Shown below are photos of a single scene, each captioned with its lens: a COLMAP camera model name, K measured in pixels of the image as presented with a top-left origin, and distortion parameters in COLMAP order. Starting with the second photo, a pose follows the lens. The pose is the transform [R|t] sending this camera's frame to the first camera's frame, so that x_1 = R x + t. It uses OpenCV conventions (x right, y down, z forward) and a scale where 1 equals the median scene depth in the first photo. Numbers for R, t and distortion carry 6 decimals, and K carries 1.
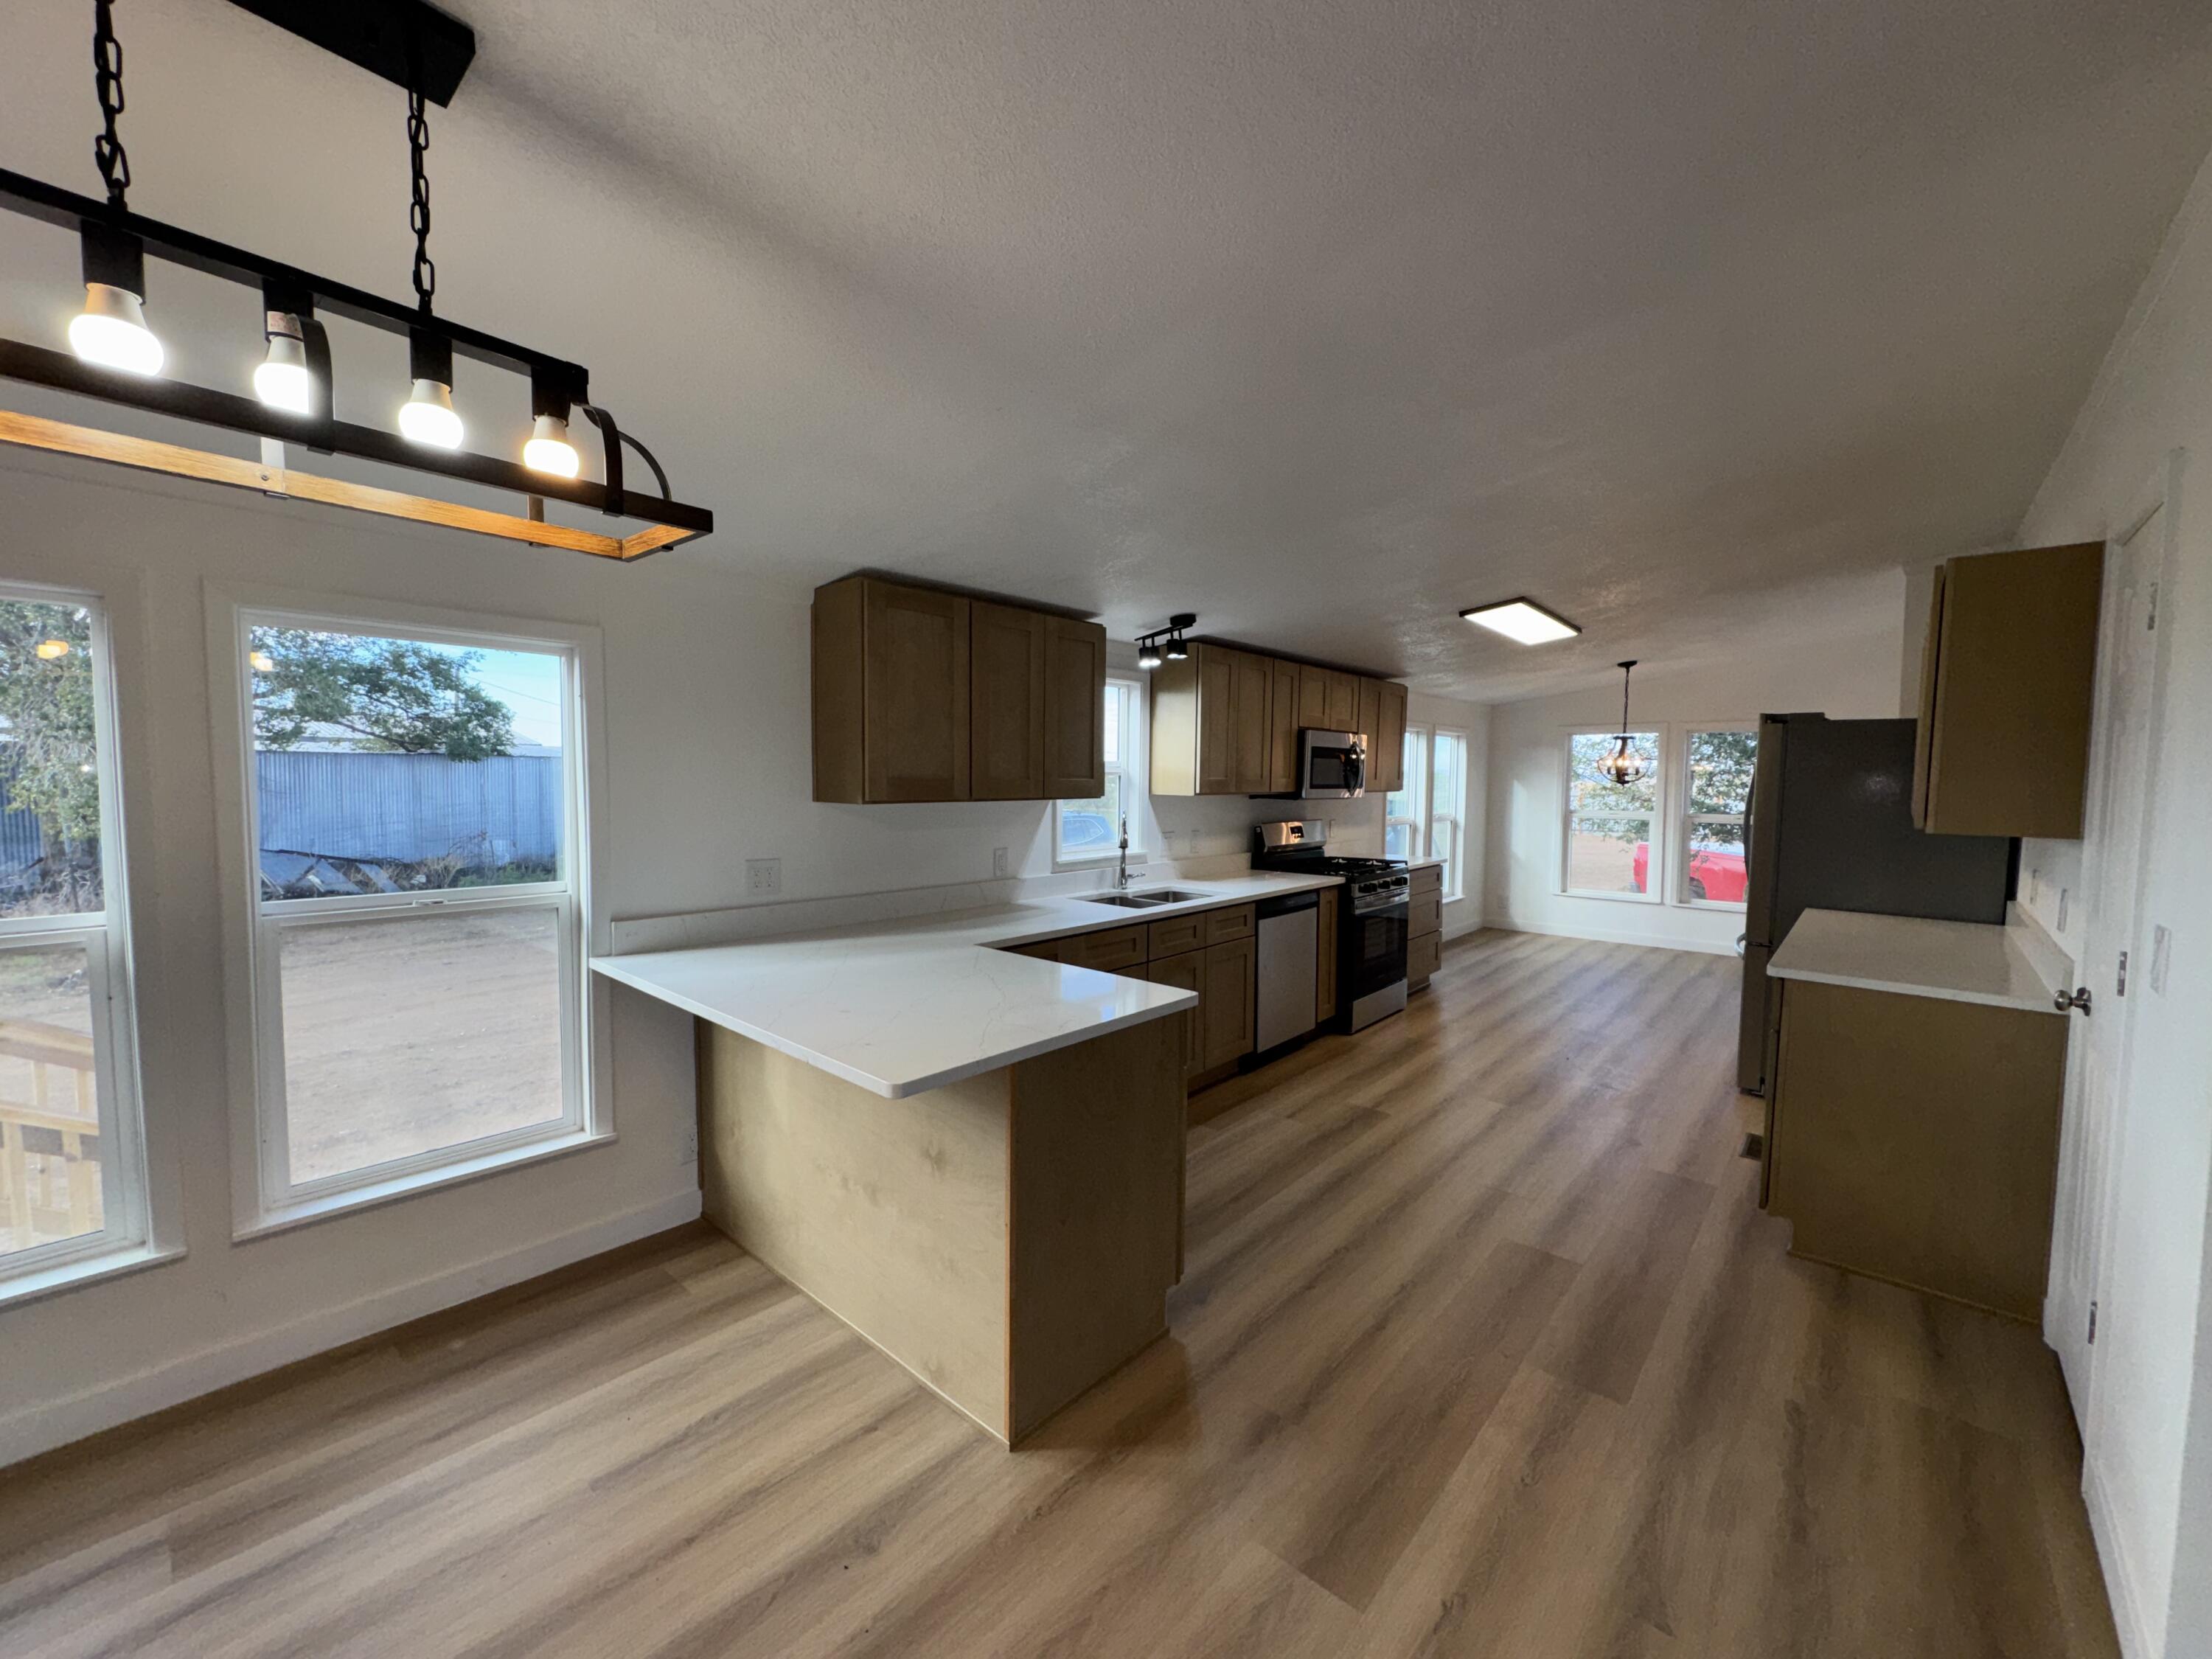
lens RADIAL K [[873.6, 0, 1106.0], [0, 873.6, 829.5], [0, 0, 1]] dist [-0.001983, -0.000096]
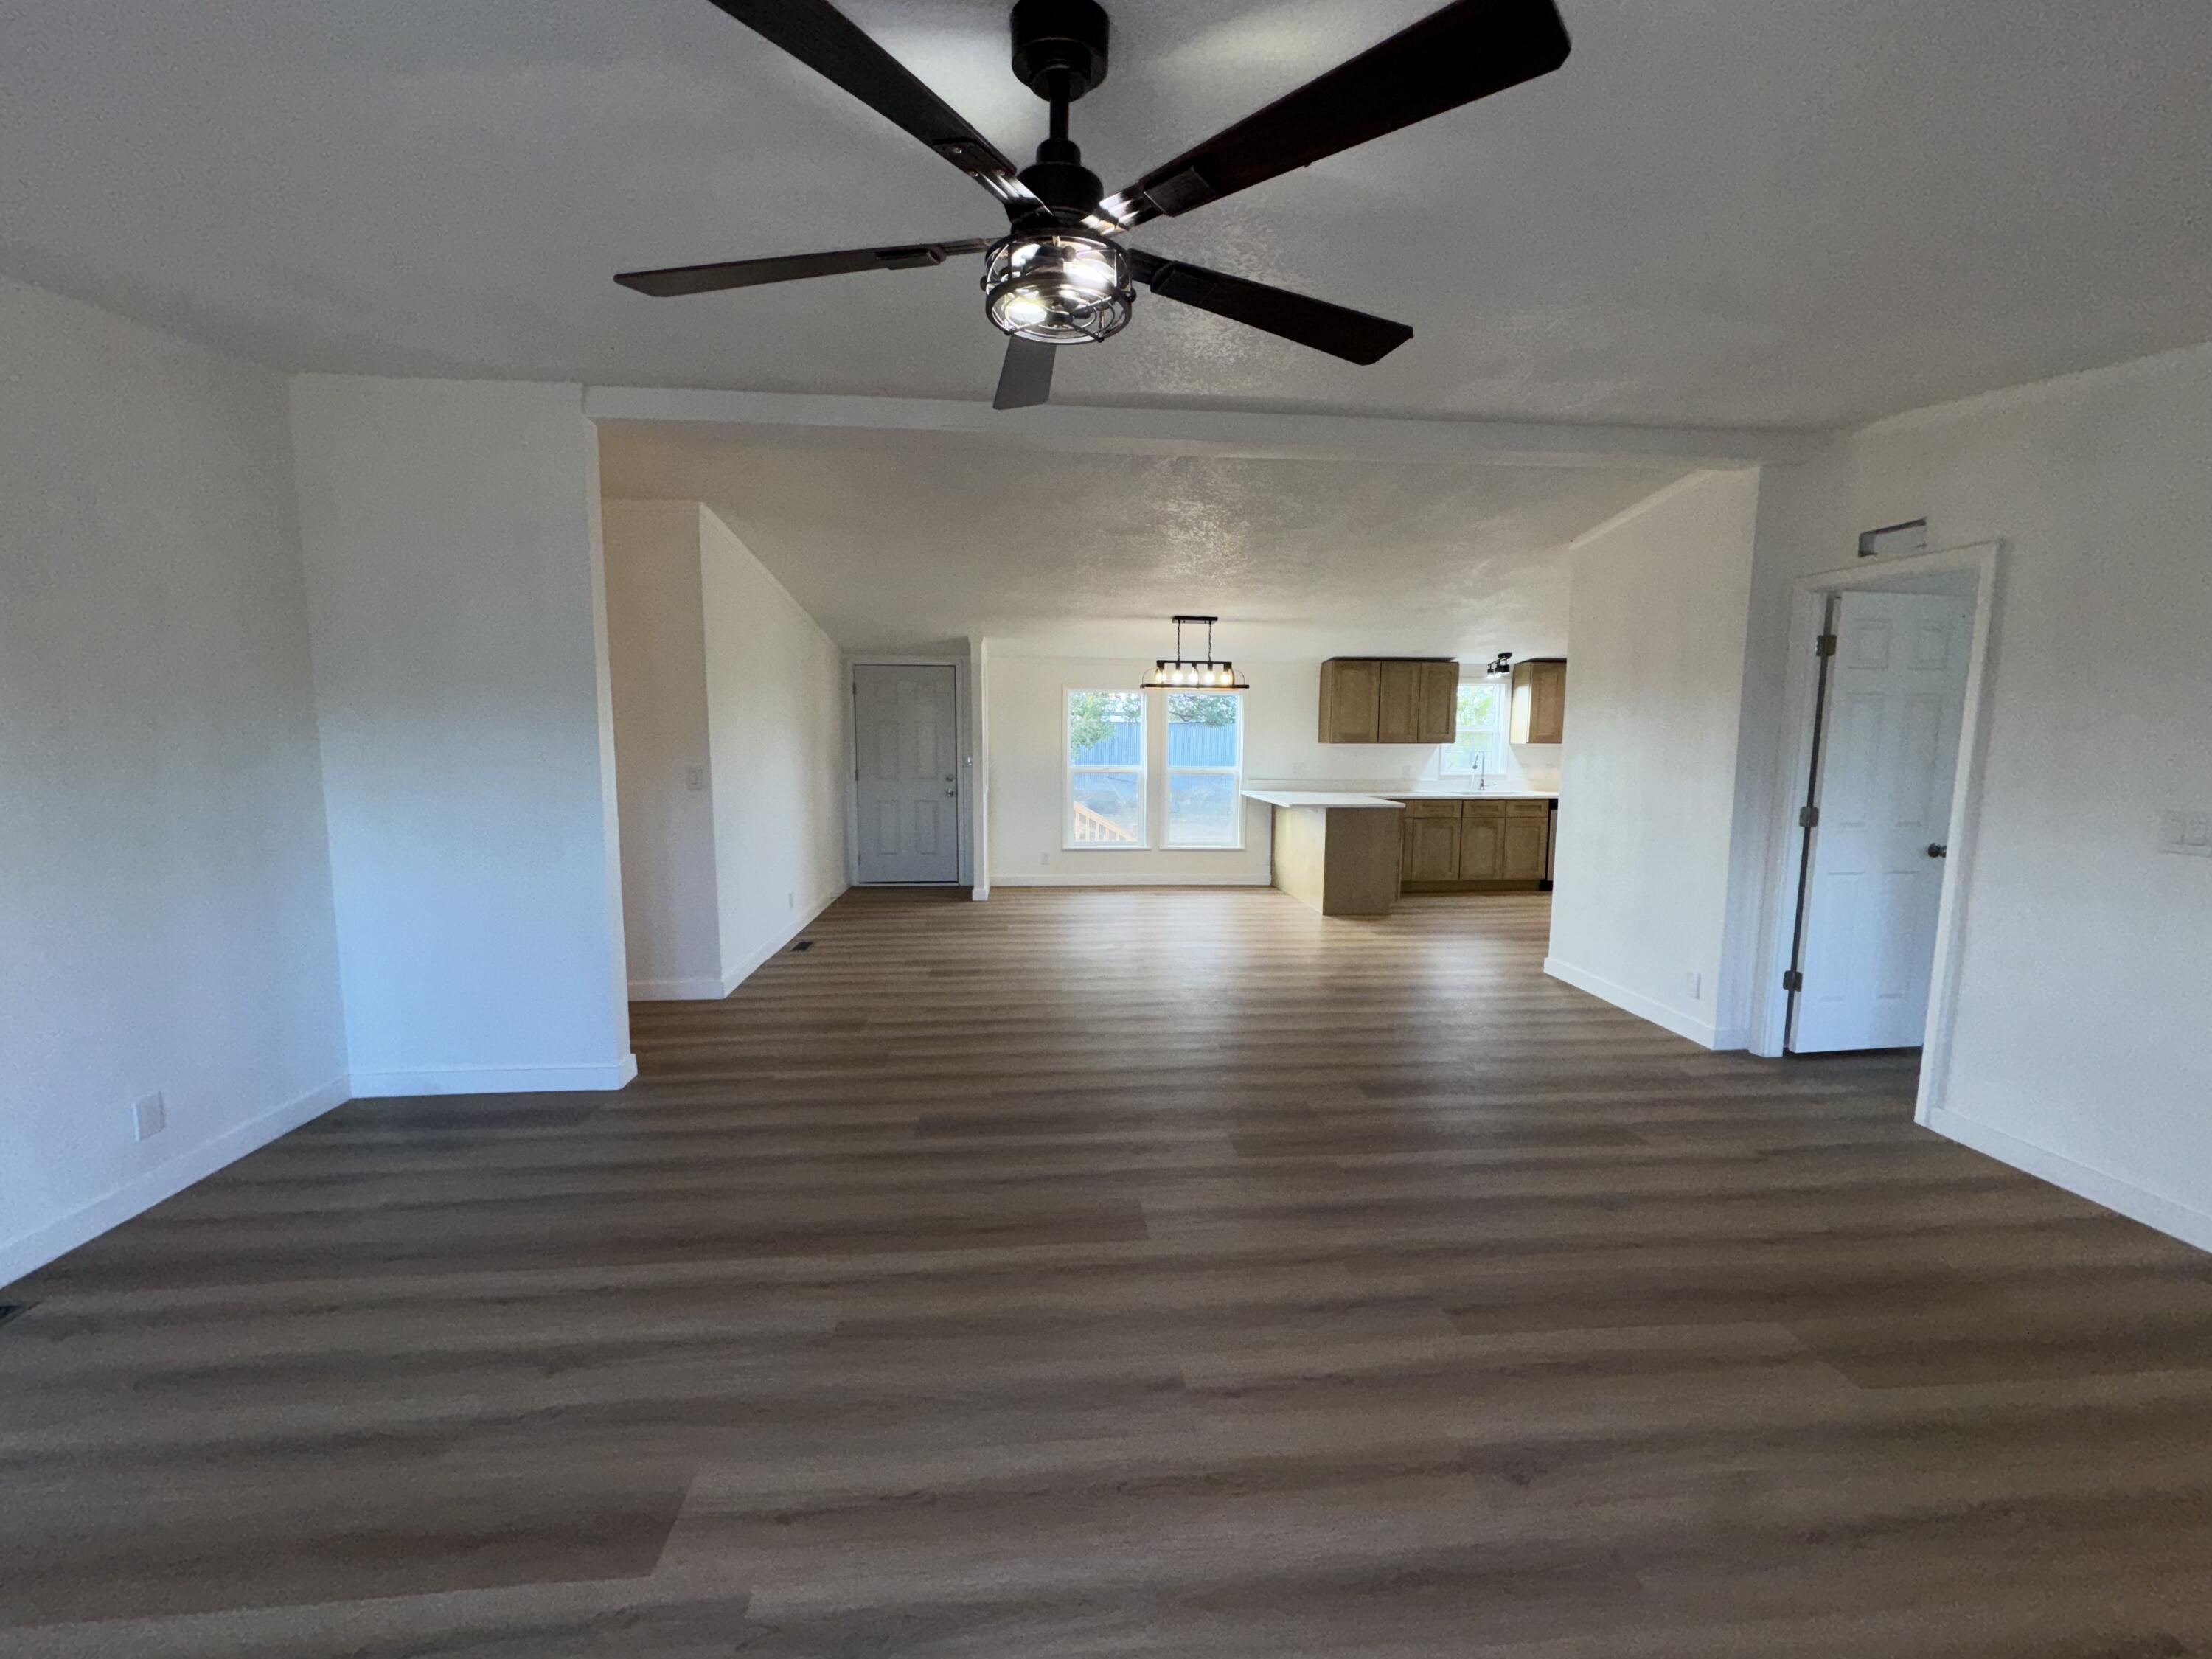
lens RADIAL K [[873.6, 0, 1106.0], [0, 873.6, 829.5], [0, 0, 1]] dist [-0.001983, -0.000096]
pose [[0.727415, 0.069507, -0.682668, 0.767708], [-0.040725, 0.997476, 0.058166, 0.076005], [0.684988, -0.014509, 0.728410, -1.032406]]
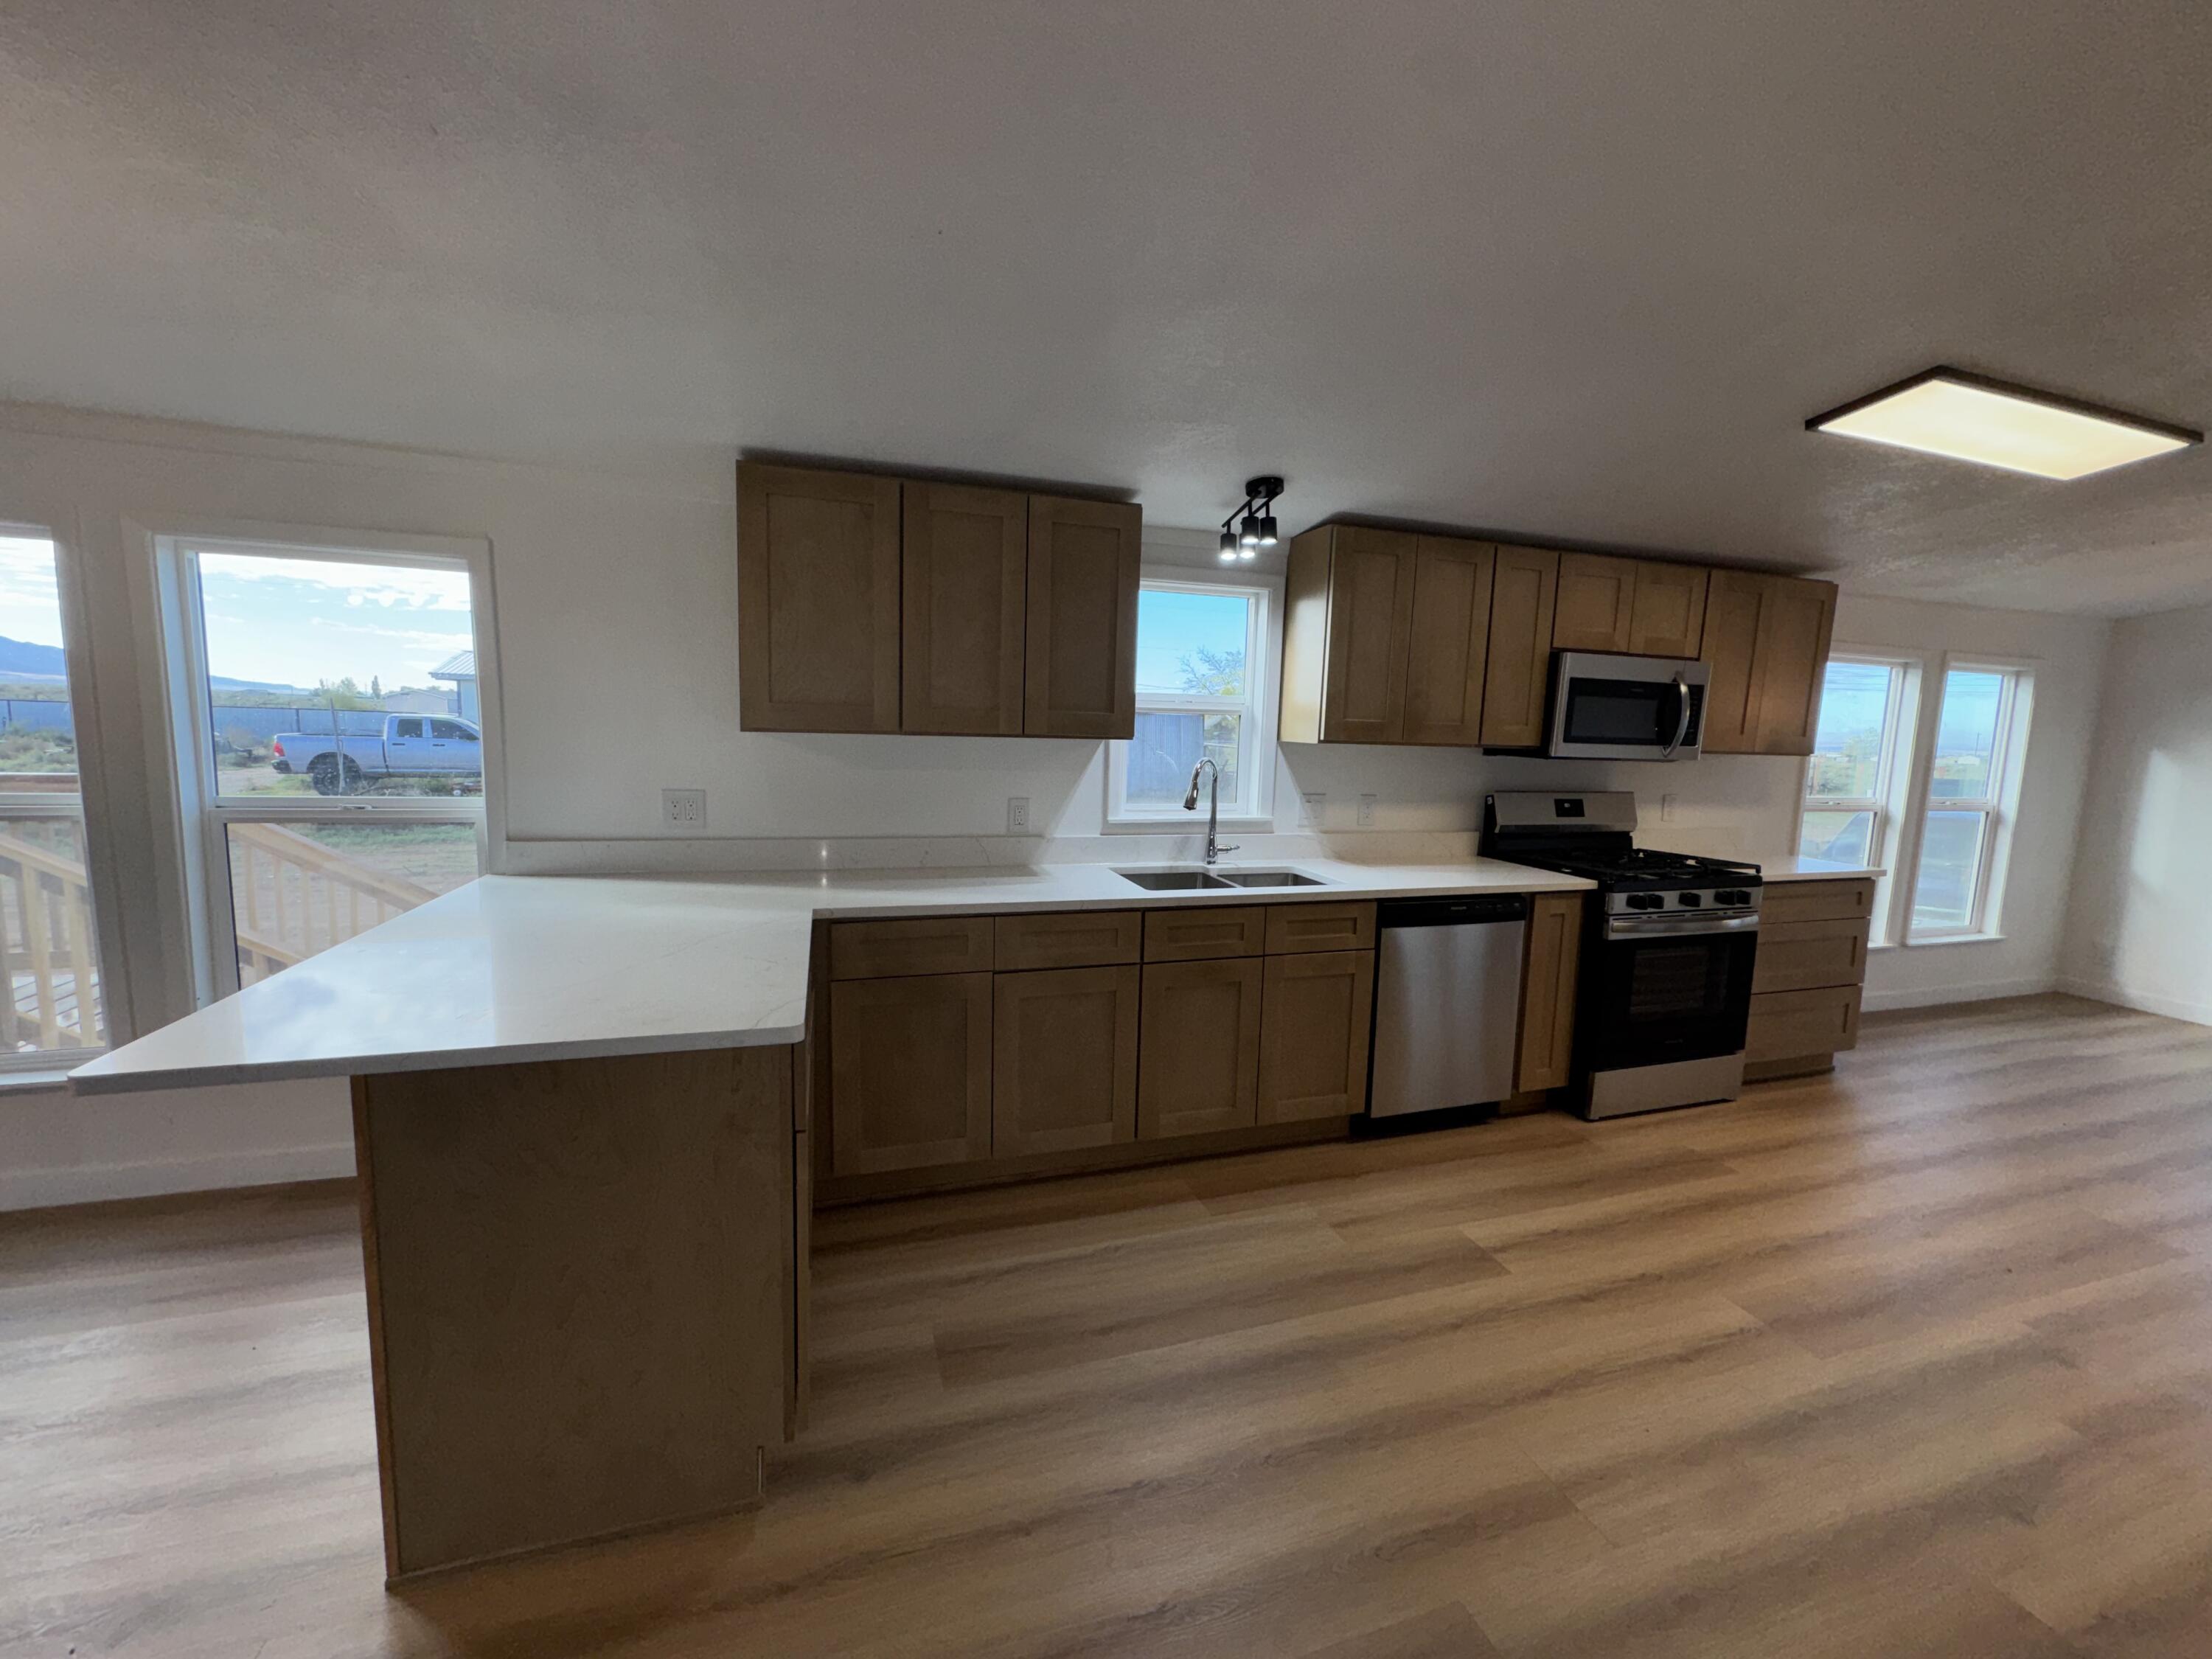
lens RADIAL K [[873.6, 0, 1106.0], [0, 873.6, 829.5], [0, 0, 1]] dist [-0.001983, -0.000096]
pose [[0.861983, 0.077329, -0.501005, 0.325789], [-0.054074, 0.996684, 0.060802, -0.002928], [0.504045, -0.025319, 0.863306, 0.303843]]
